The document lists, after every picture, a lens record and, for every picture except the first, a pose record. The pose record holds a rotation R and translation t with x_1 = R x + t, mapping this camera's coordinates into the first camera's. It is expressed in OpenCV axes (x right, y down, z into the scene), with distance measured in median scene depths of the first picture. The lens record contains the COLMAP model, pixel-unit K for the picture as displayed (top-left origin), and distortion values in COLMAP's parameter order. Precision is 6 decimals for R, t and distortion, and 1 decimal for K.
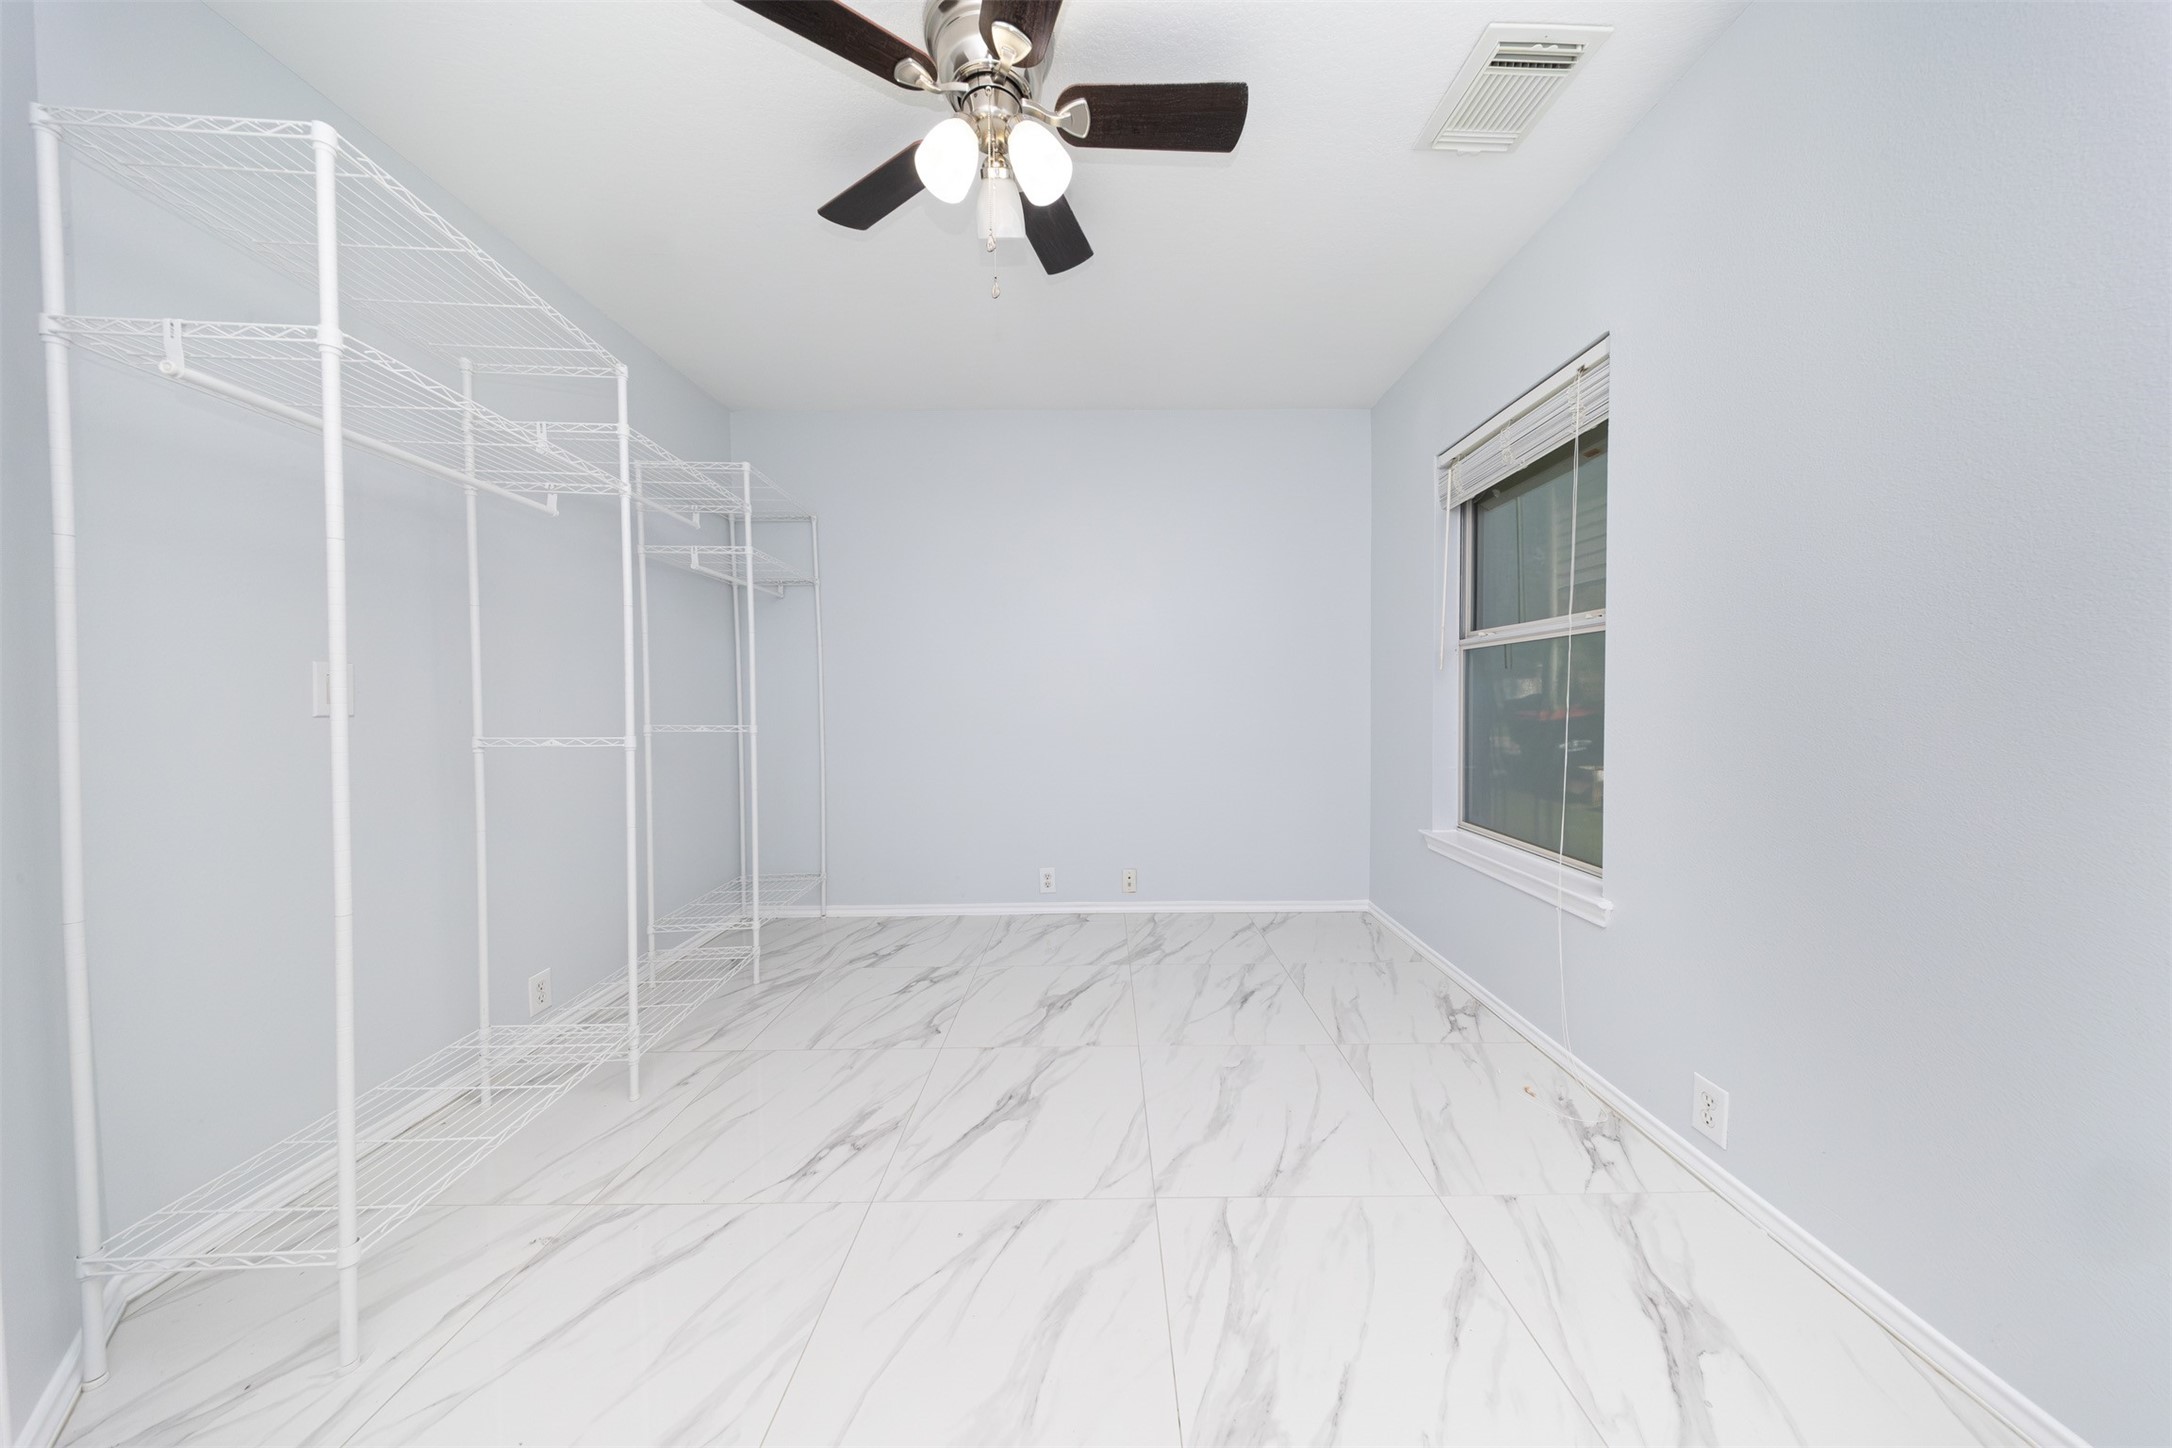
lens RADIAL K [[644.2, 0, 1094.0], [0, 644.2, 721.6], [0, 0, 1]] dist [0.000554, -0.000012]
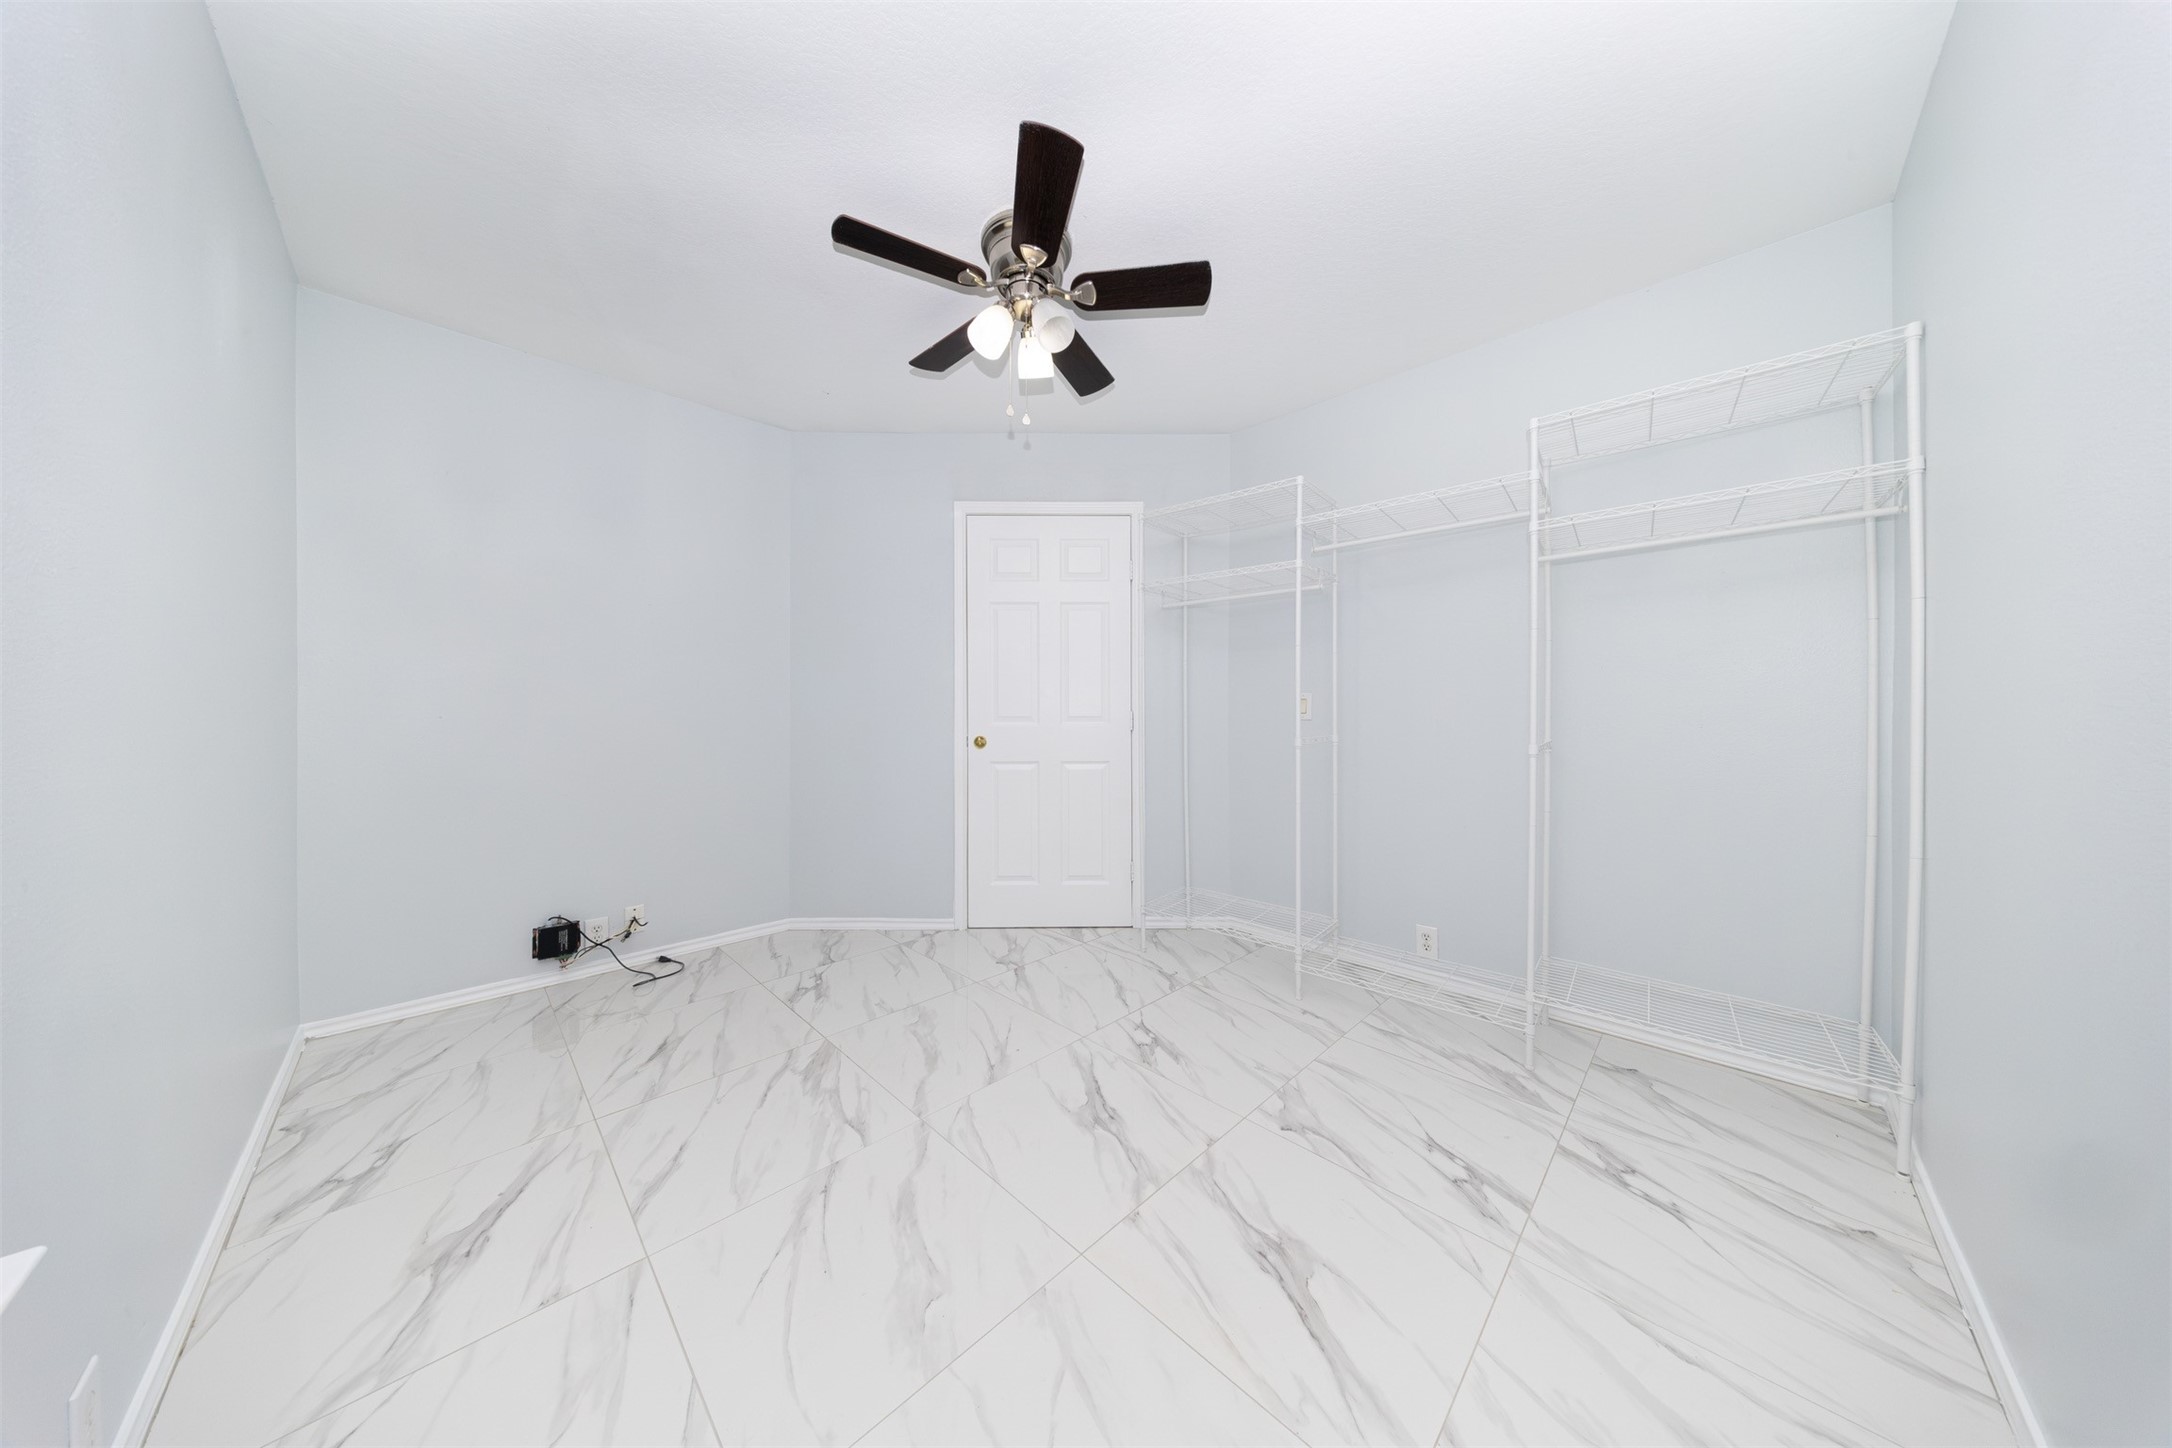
lens RADIAL K [[644.2, 0, 1092.8], [0, 644.2, 710.9], [0, 0, 1]] dist [0.000554, -0.000012]
pose [[-0.693806, 0.003330, -0.720154, 0.637697], [-0.023495, 0.999352, 0.027256, -0.065427], [0.719779, 0.035830, -0.693278, 1.755145]]
